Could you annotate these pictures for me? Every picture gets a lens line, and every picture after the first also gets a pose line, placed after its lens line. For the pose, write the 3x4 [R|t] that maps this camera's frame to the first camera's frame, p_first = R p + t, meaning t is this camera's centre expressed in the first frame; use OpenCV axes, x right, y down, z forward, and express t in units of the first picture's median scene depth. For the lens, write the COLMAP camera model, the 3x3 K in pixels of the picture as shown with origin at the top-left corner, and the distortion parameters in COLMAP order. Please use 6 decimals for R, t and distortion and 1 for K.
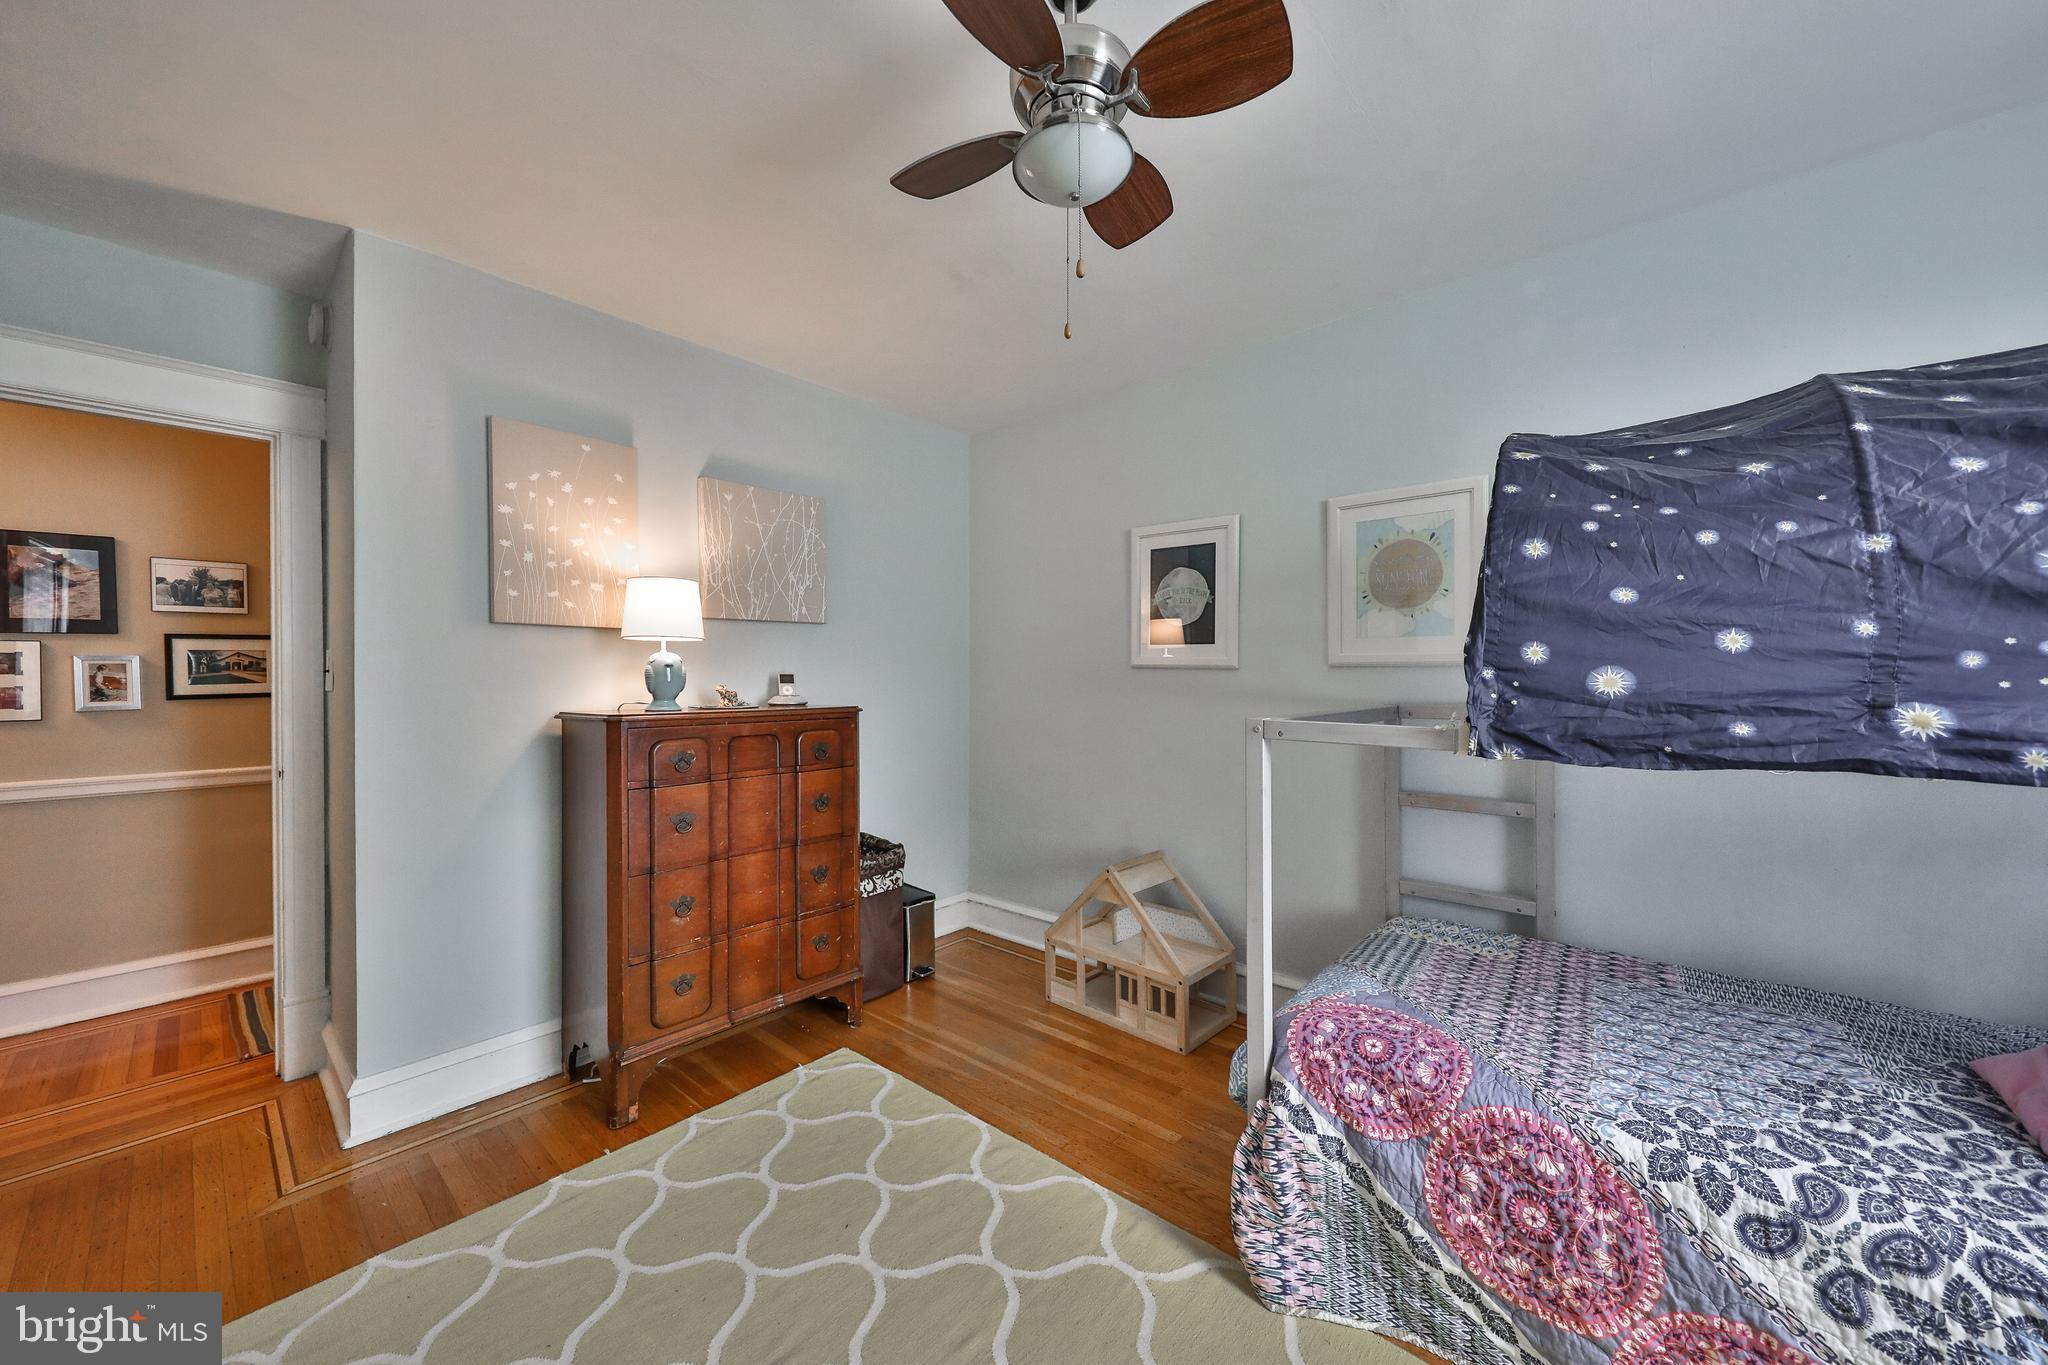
lens RADIAL K [[721.8, 0, 1030.7], [0, 721.8, 674.9], [0, 0, 1]] dist [-0.001979, -0.001143]
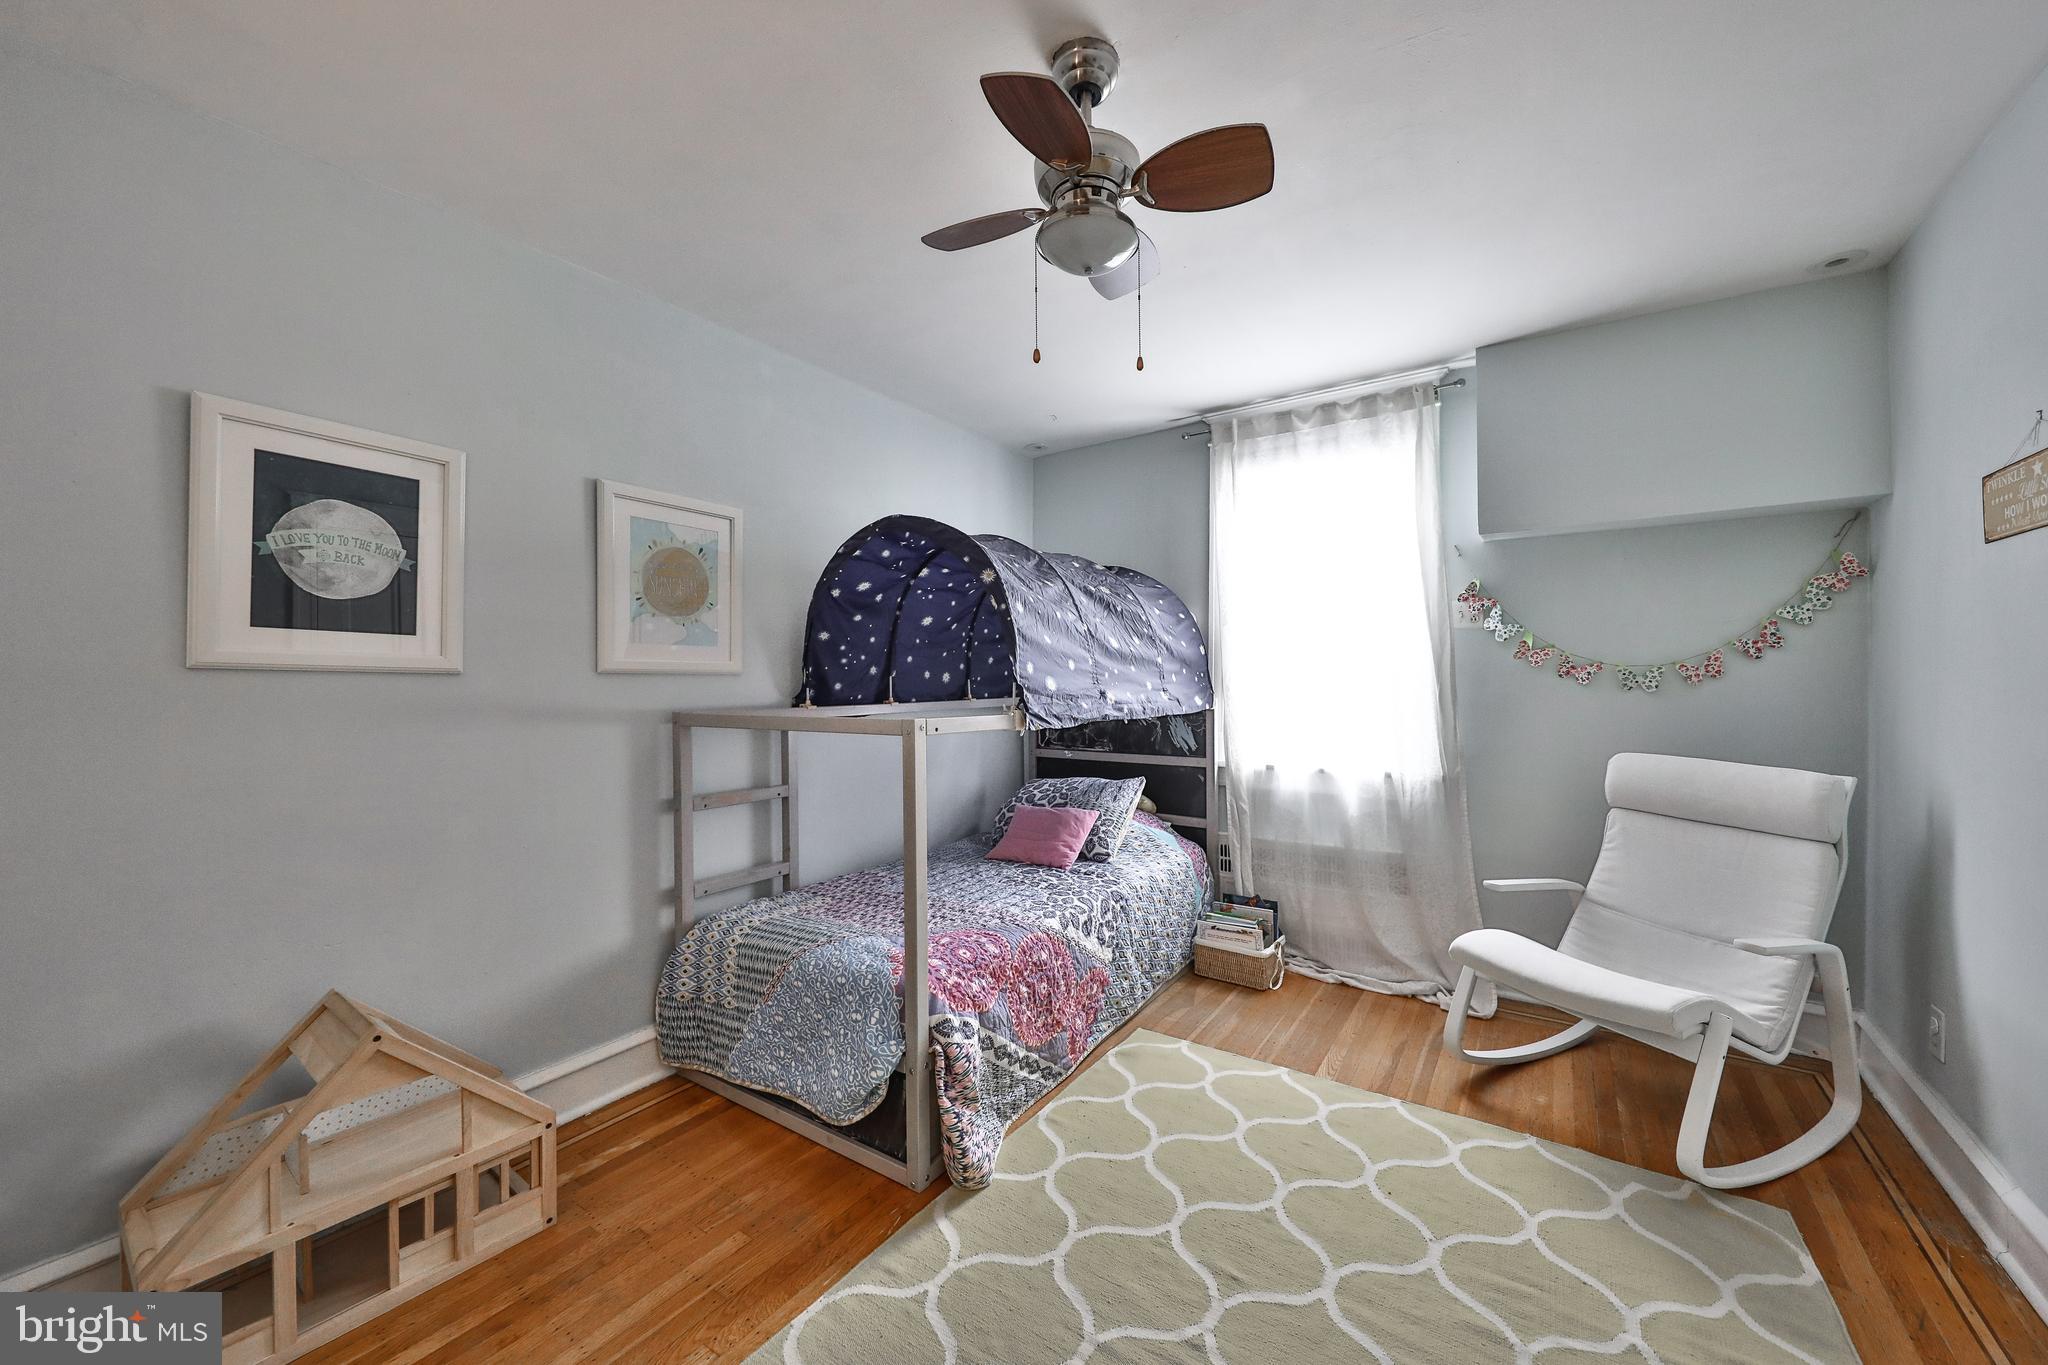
lens RADIAL K [[767.9, 0, 1029.9], [0, 767.9, 683.6], [0, 0, 1]] dist [0.000095, 0.000029]
pose [[-0.115574, 0.004139, 0.993290, -0.960770], [0.005857, 0.999977, -0.003485, 0.012117], [-0.993282, 0.005415, -0.115595, 1.024891]]
